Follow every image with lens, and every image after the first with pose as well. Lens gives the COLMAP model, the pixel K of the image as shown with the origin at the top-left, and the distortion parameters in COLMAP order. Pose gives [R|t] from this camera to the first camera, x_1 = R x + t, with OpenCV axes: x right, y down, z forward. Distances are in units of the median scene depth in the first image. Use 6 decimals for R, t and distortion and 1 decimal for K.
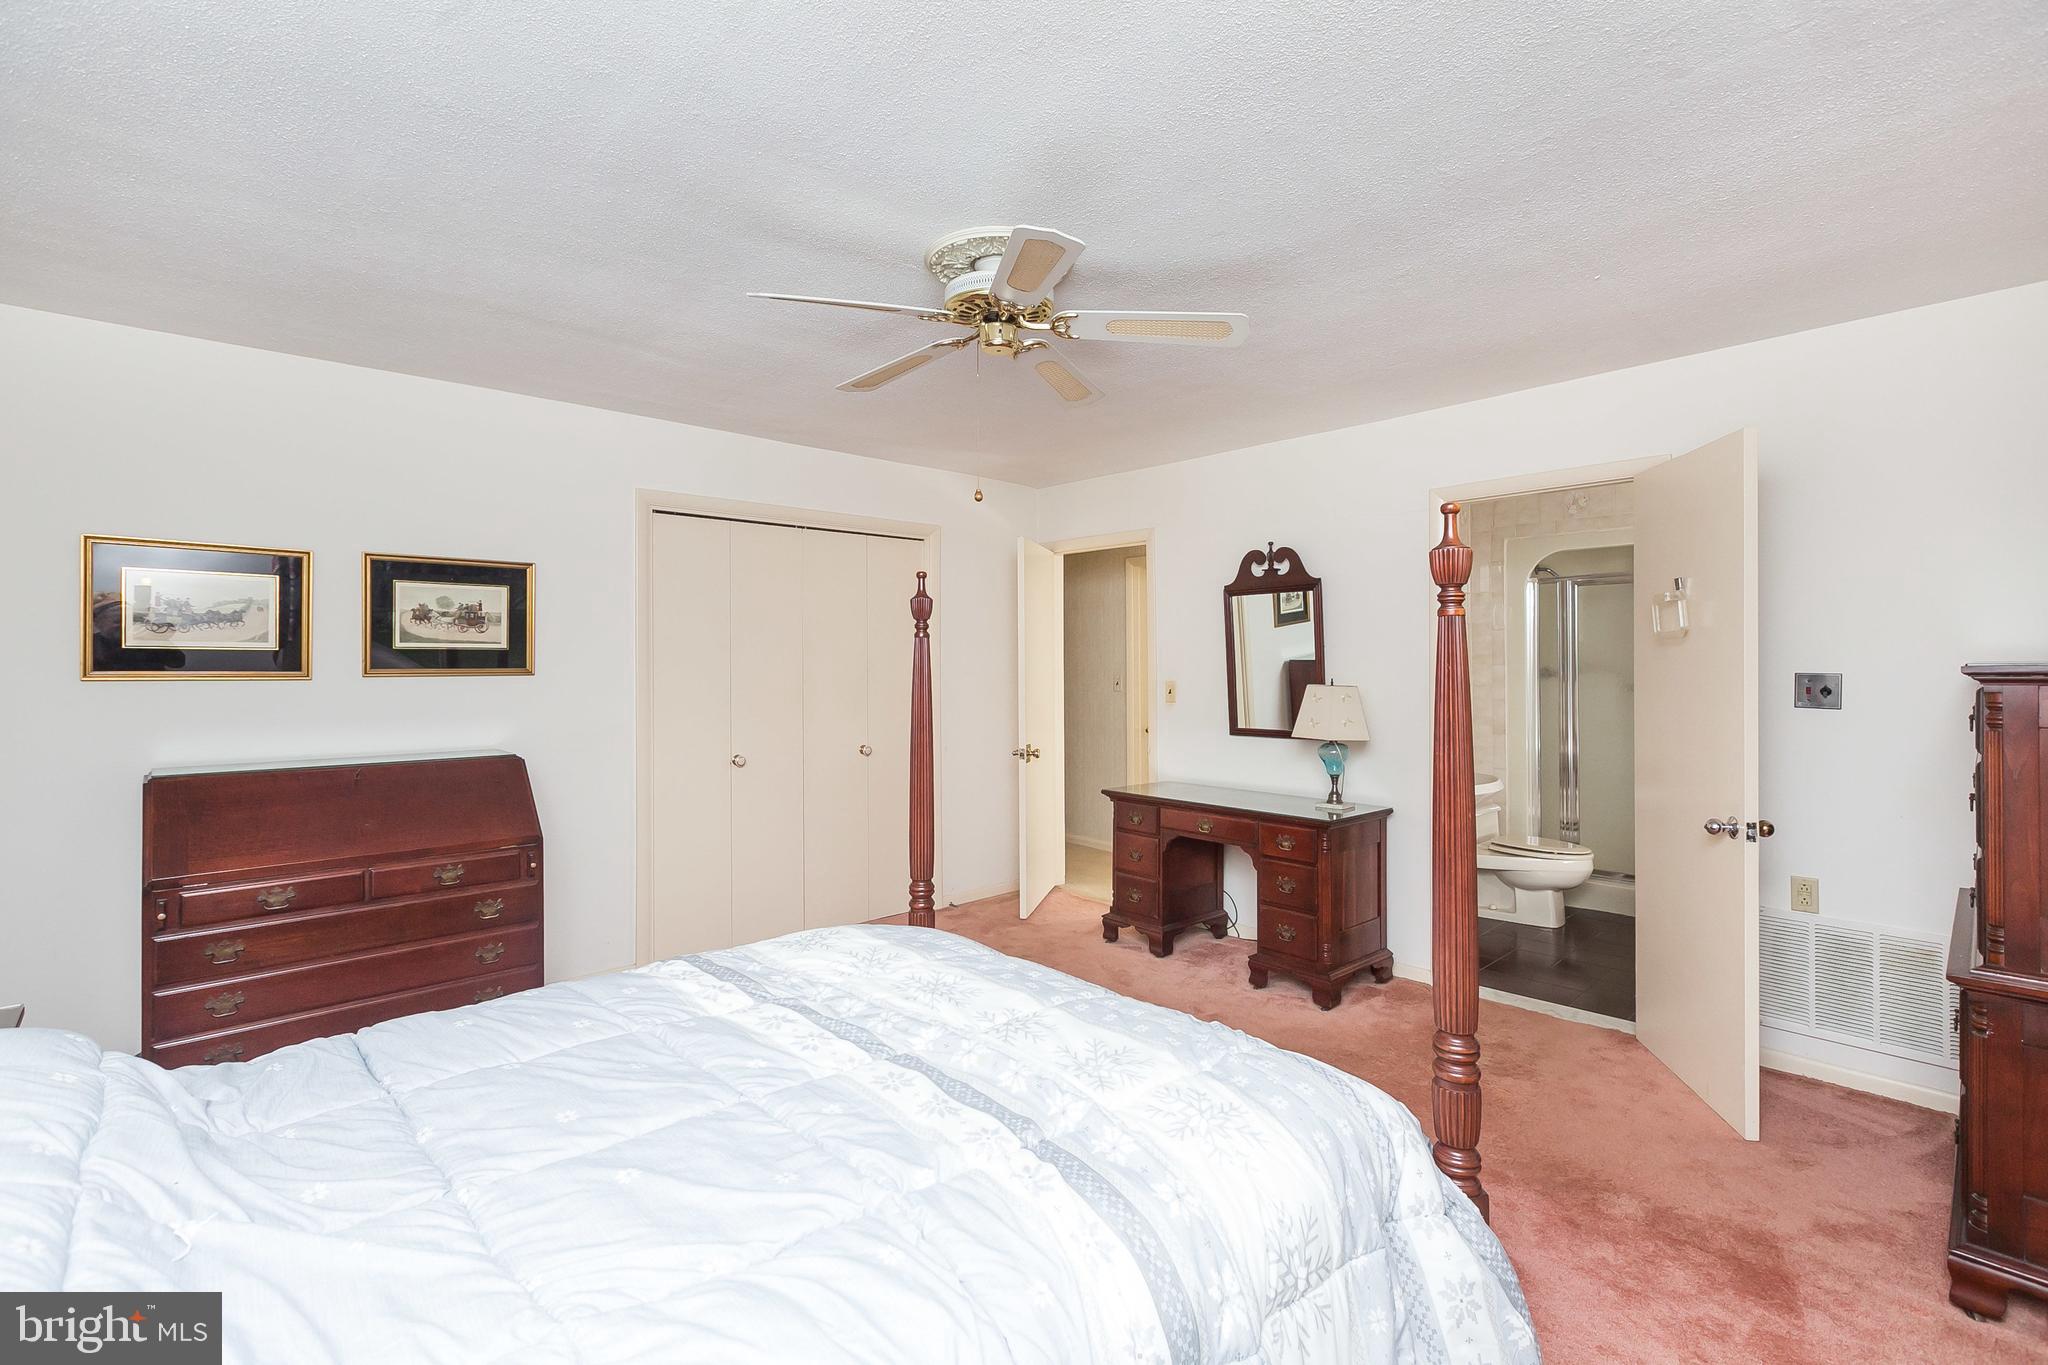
lens RADIAL K [[914.0, 0, 1020.9], [0, 914.0, 671.8], [0, 0, 1]] dist [0.000774, -0.000539]
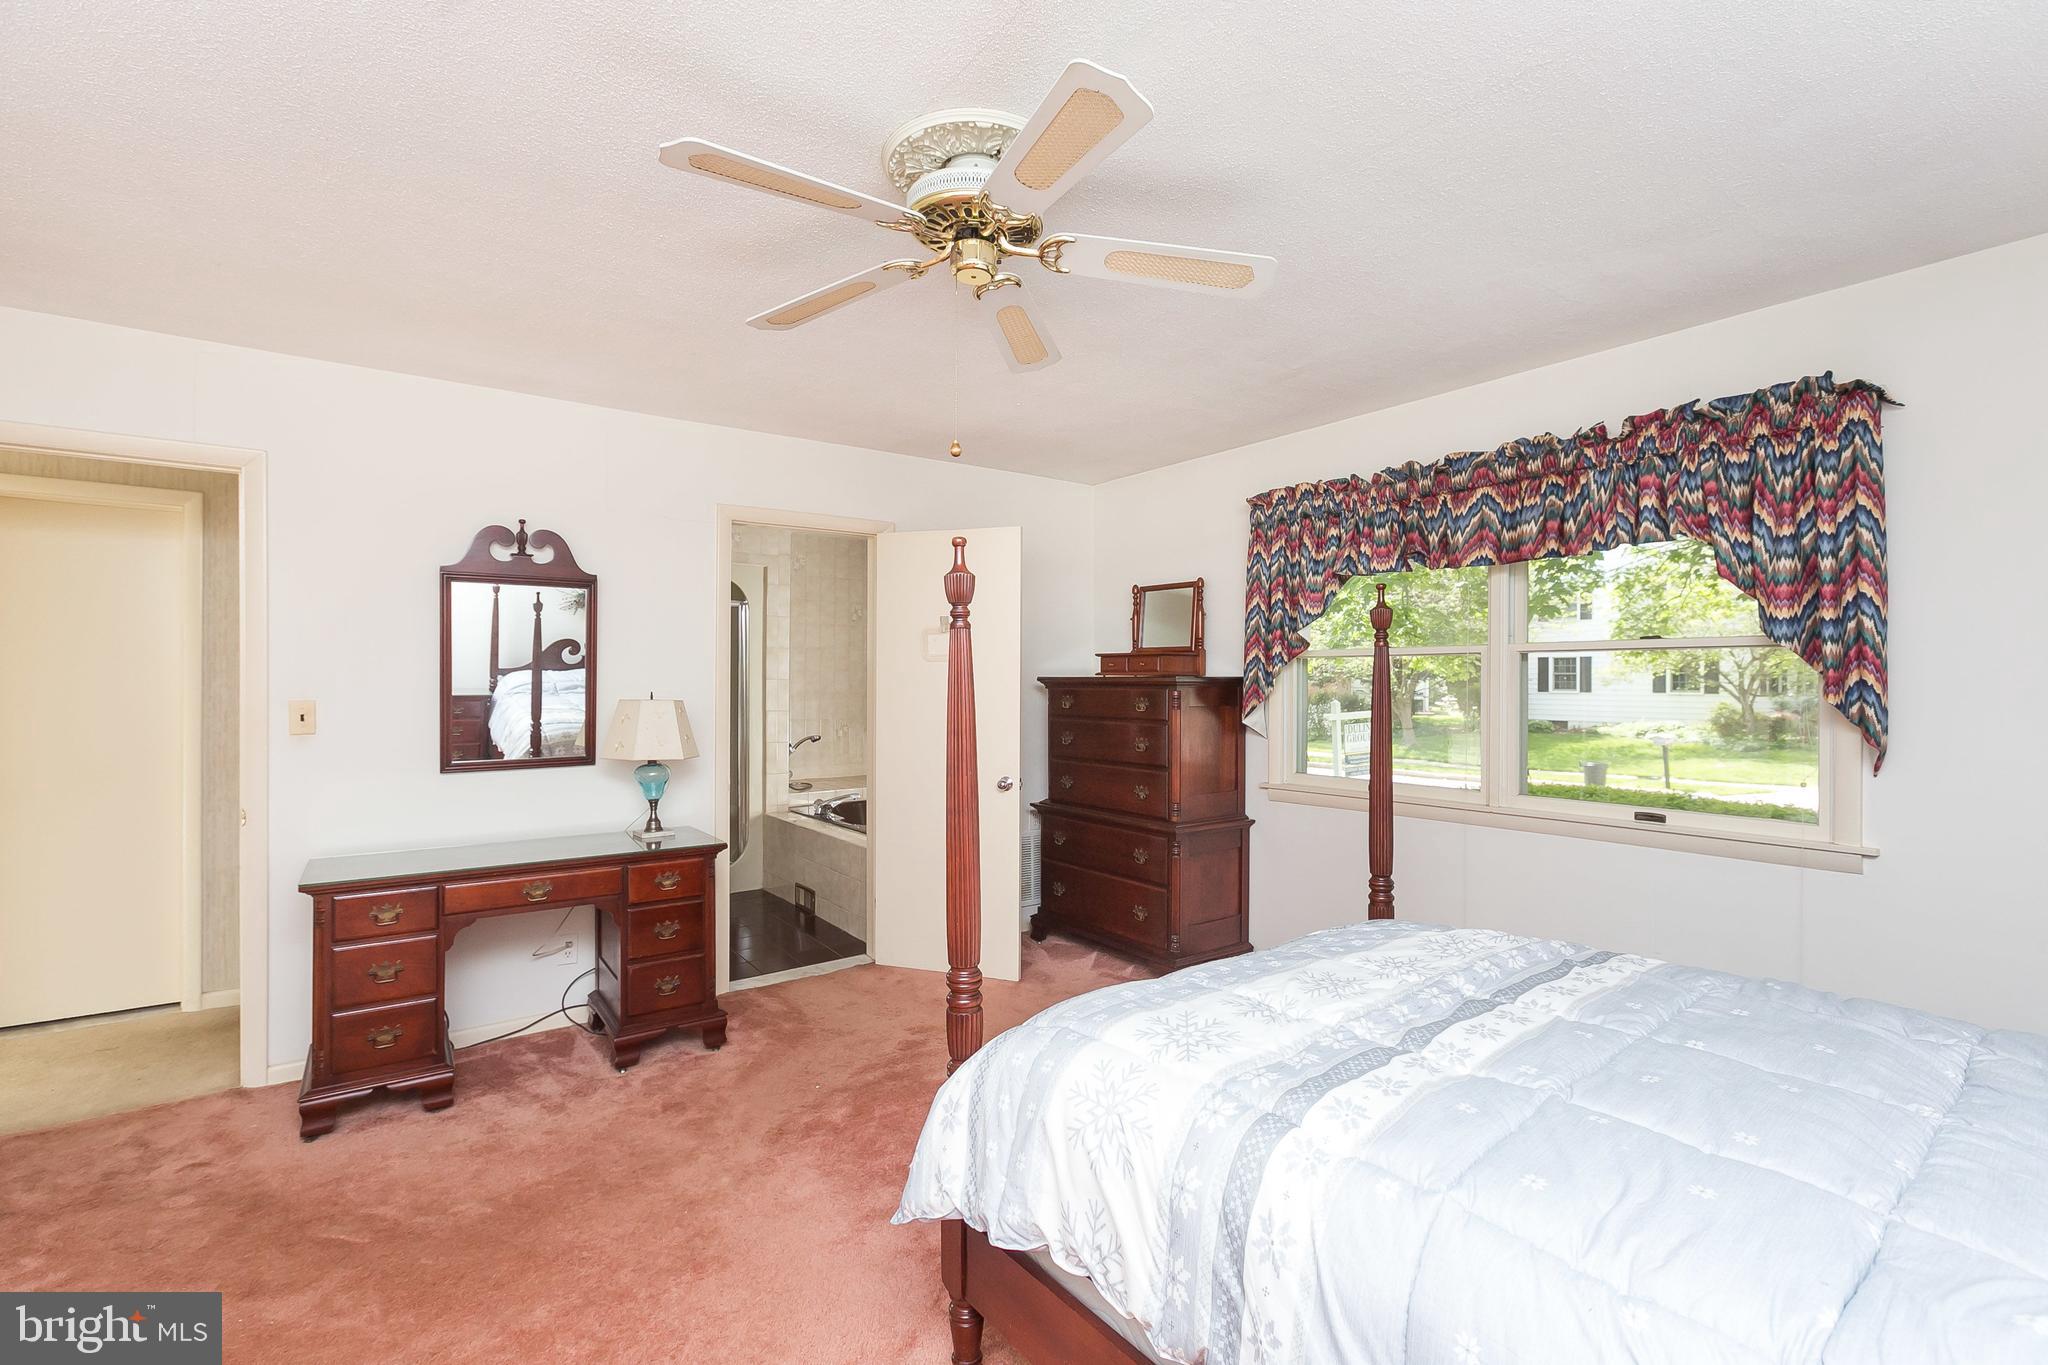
lens RADIAL K [[914.0, 0, 1020.9], [0, 914.0, 671.8], [0, 0, 1]] dist [0.000774, -0.000539]
pose [[0.113942, 0.013922, 0.993390, -0.519403], [0.009782, 0.999838, -0.015134, 0.005336], [-0.993439, 0.011442, 0.113788, 0.554283]]
